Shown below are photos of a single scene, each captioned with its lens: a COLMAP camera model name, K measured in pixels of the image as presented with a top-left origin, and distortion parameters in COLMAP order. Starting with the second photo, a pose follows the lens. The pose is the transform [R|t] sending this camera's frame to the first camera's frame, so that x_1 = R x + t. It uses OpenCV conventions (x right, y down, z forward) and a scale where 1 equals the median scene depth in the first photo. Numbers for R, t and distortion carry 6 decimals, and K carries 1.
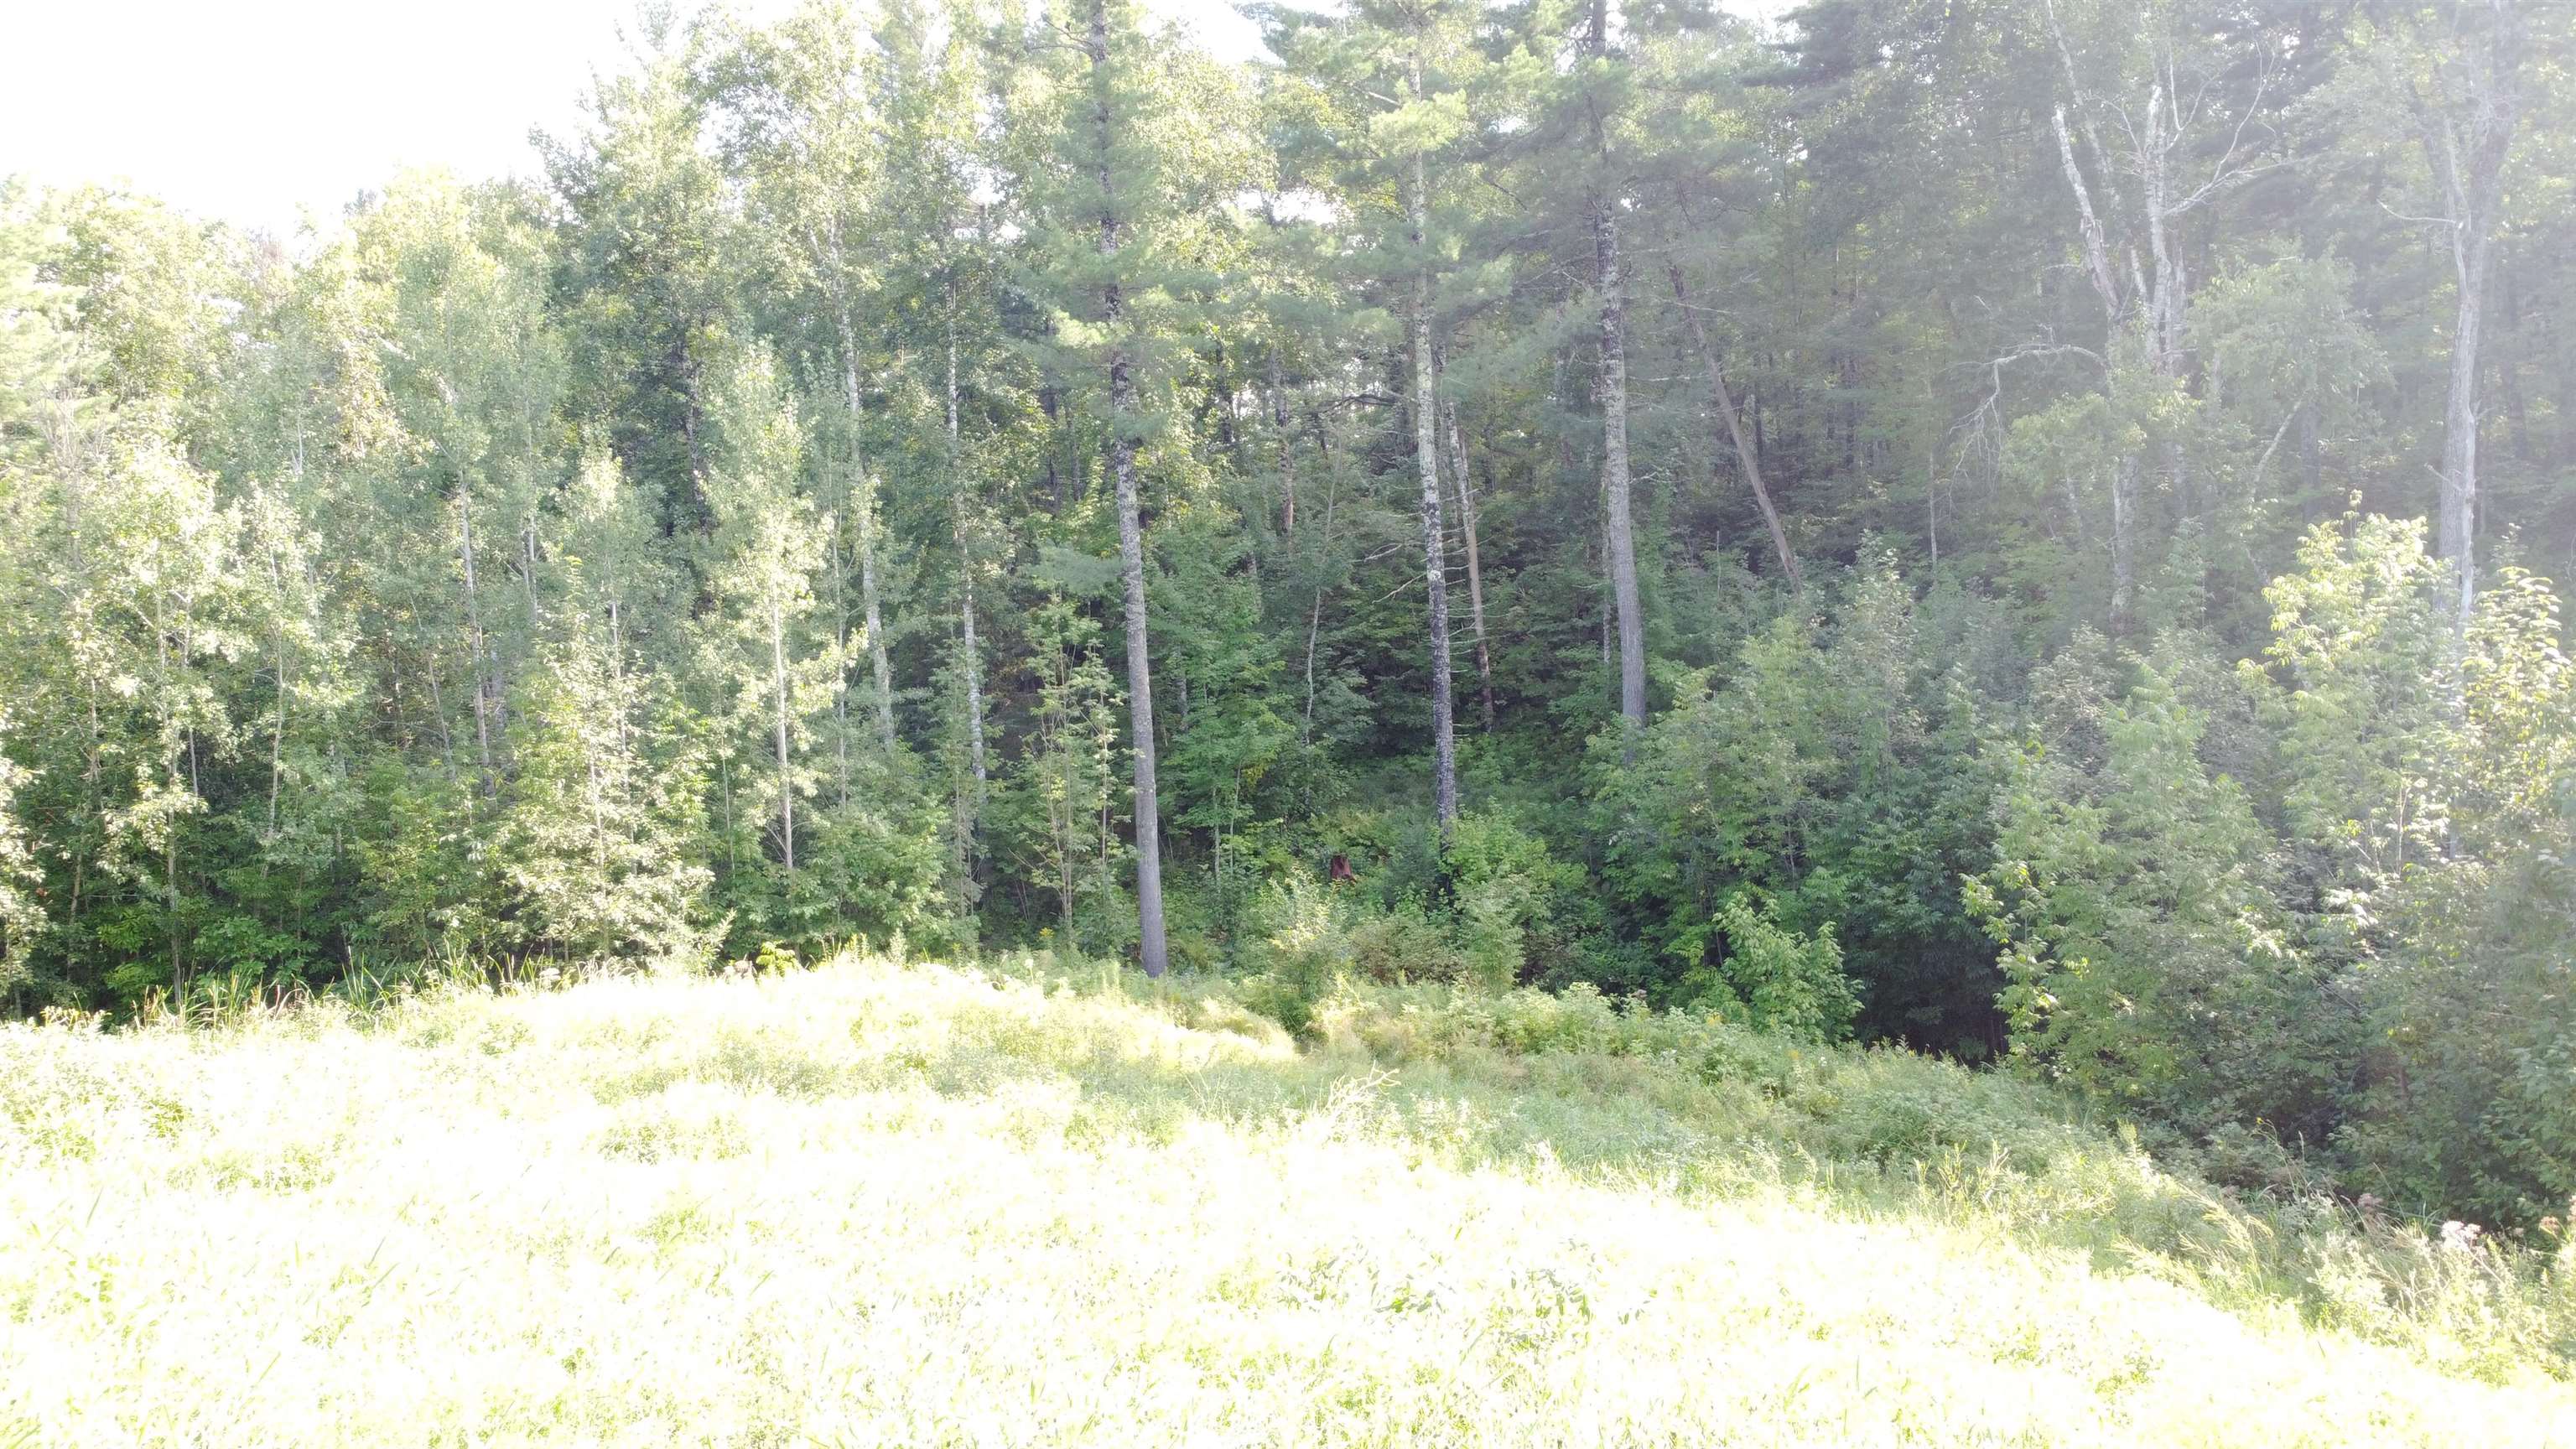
lens RADIAL K [[1948.4, 0, 1299.5], [0, 1948.4, 733.6], [0, 0, 1]] dist [0.006316, -0.008853]
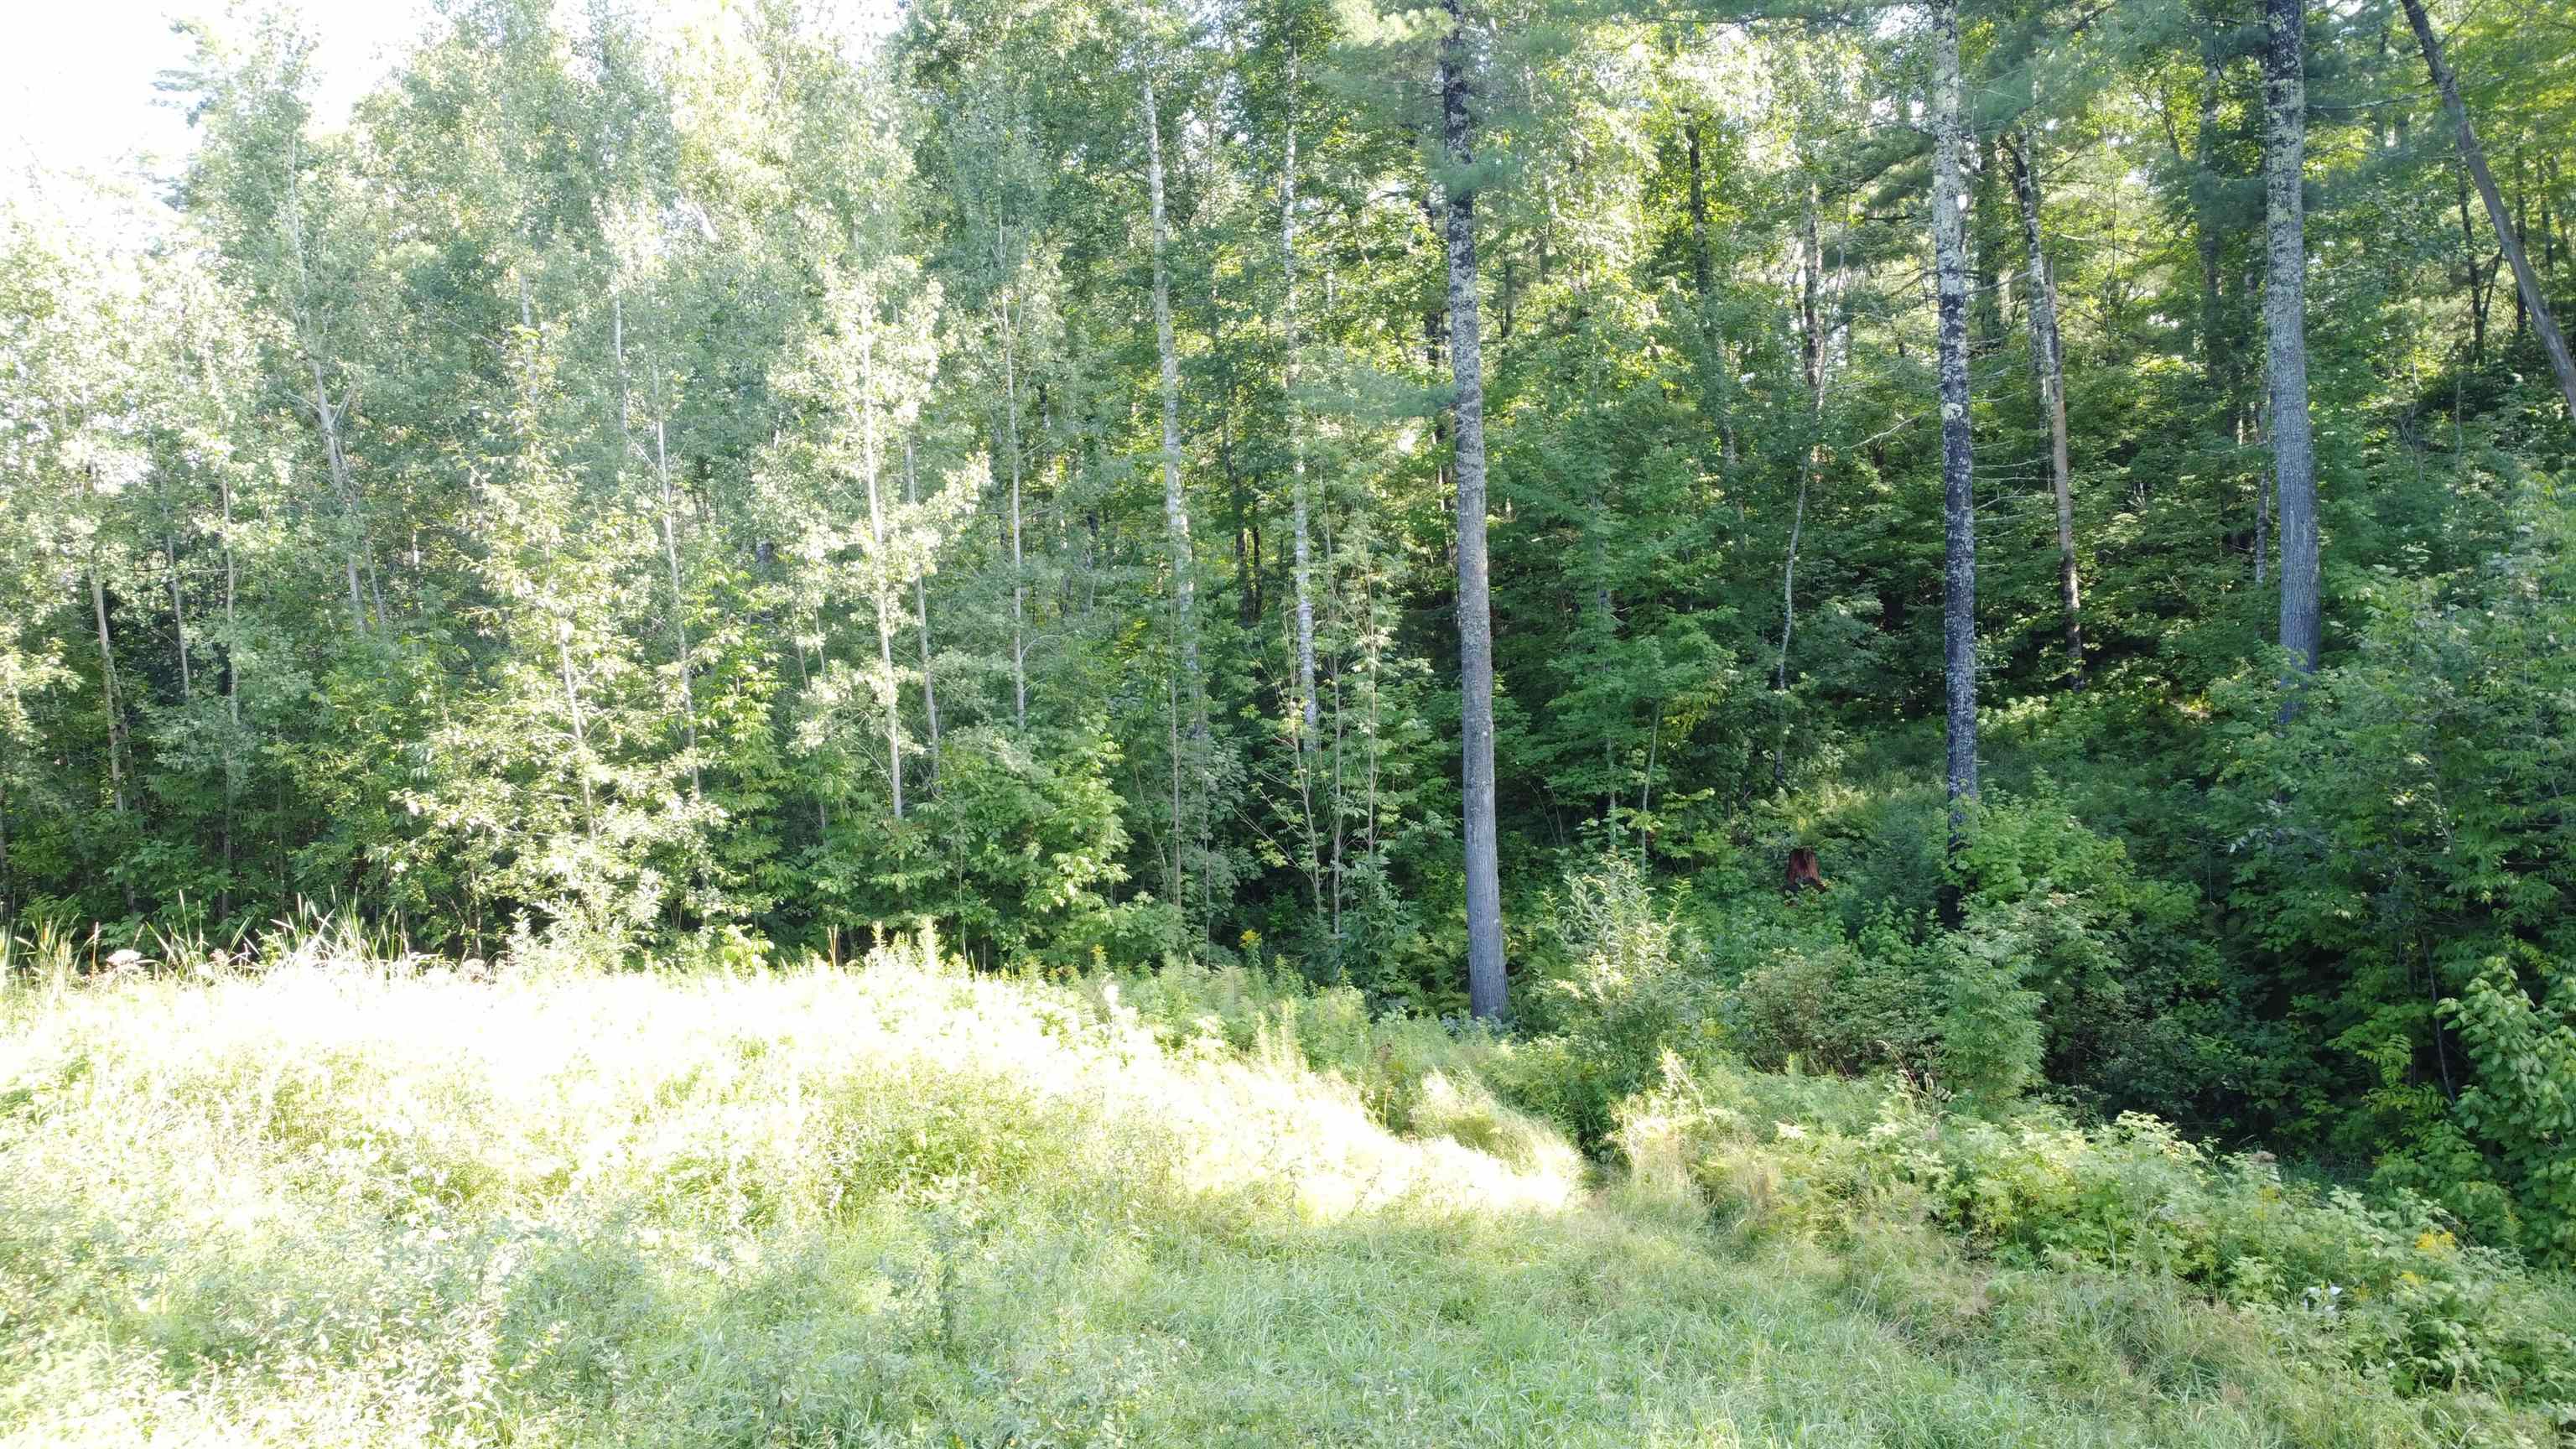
lens RADIAL K [[1948.4, 0, 1299.5], [0, 1948.4, 733.6], [0, 0, 1]] dist [0.006316, -0.008853]
pose [[0.950756, 0.038344, -0.307560, 0.081321], [-0.036283, 0.999264, 0.012418, 0.027773], [0.307810, -0.000647, 0.951448, 0.411165]]
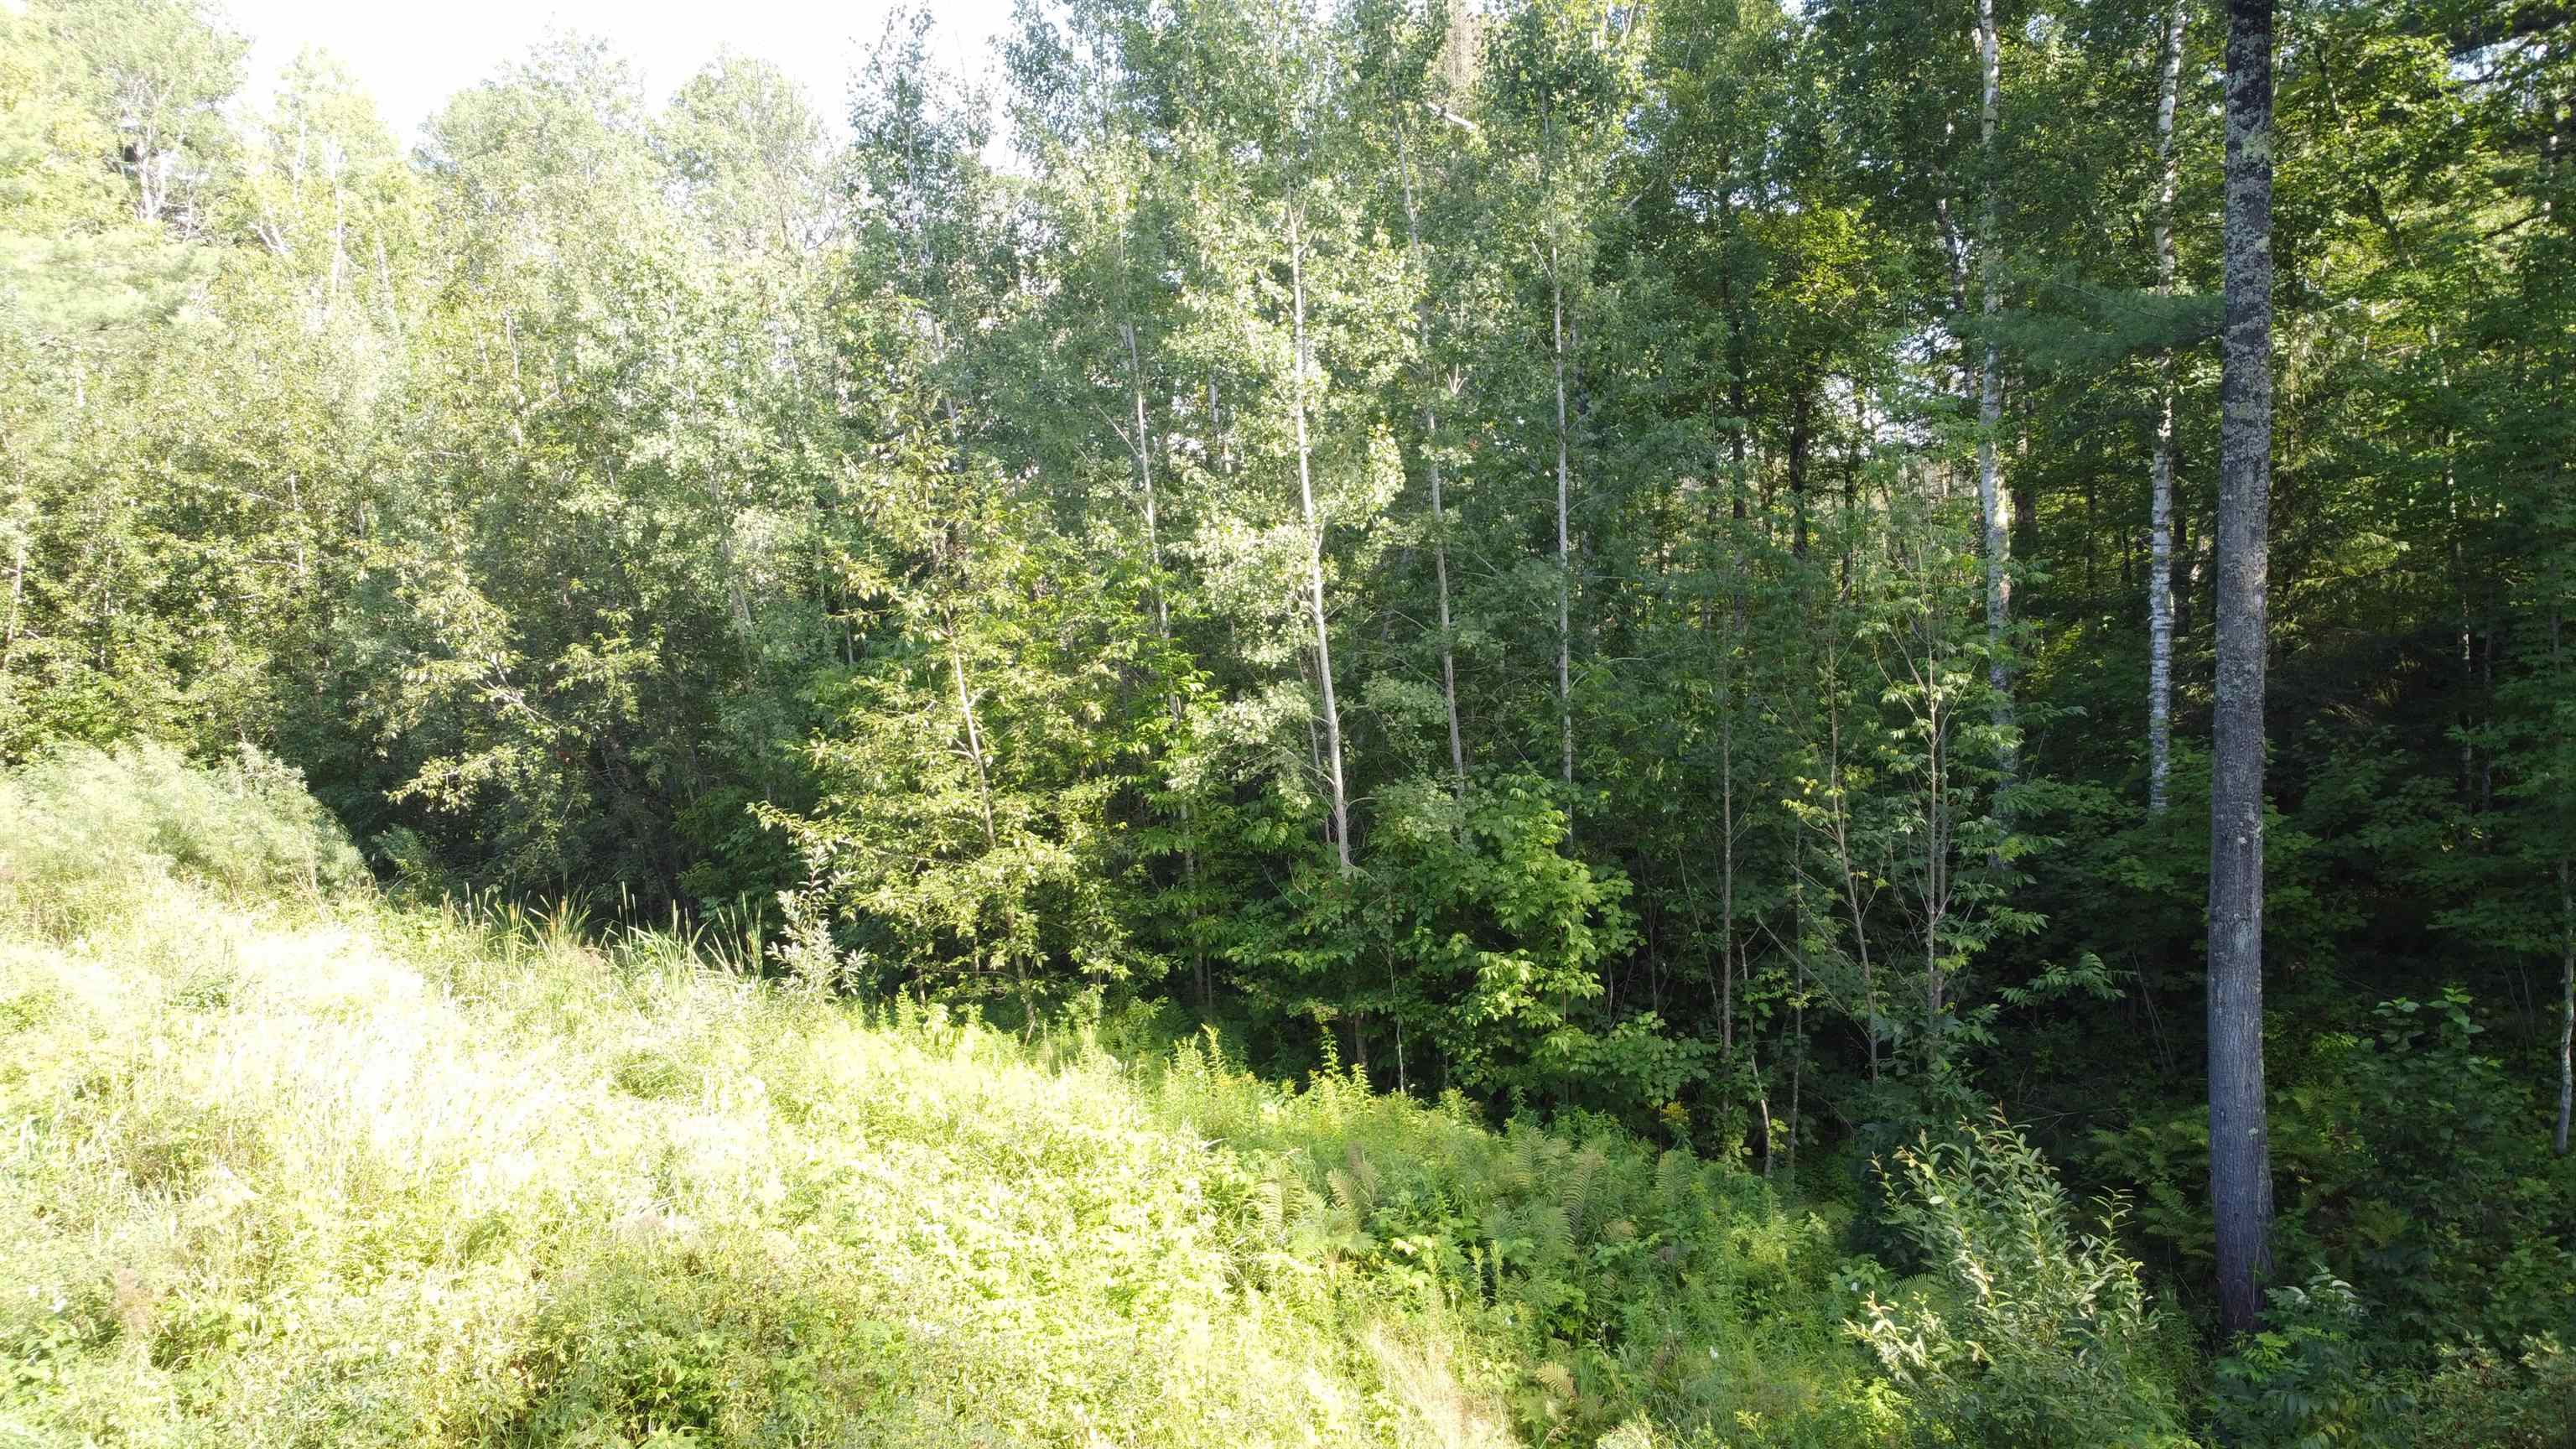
lens RADIAL K [[1955.3, 0, 1284.5], [0, 1955.3, 720.1], [0, 0, 1]] dist [0.014262, -0.017284]
pose [[0.582027, 0.092190, -0.807926, 0.172595], [-0.081546, 0.995161, 0.054810, -0.003465], [0.809070, 0.033983, 0.586729, 0.683037]]
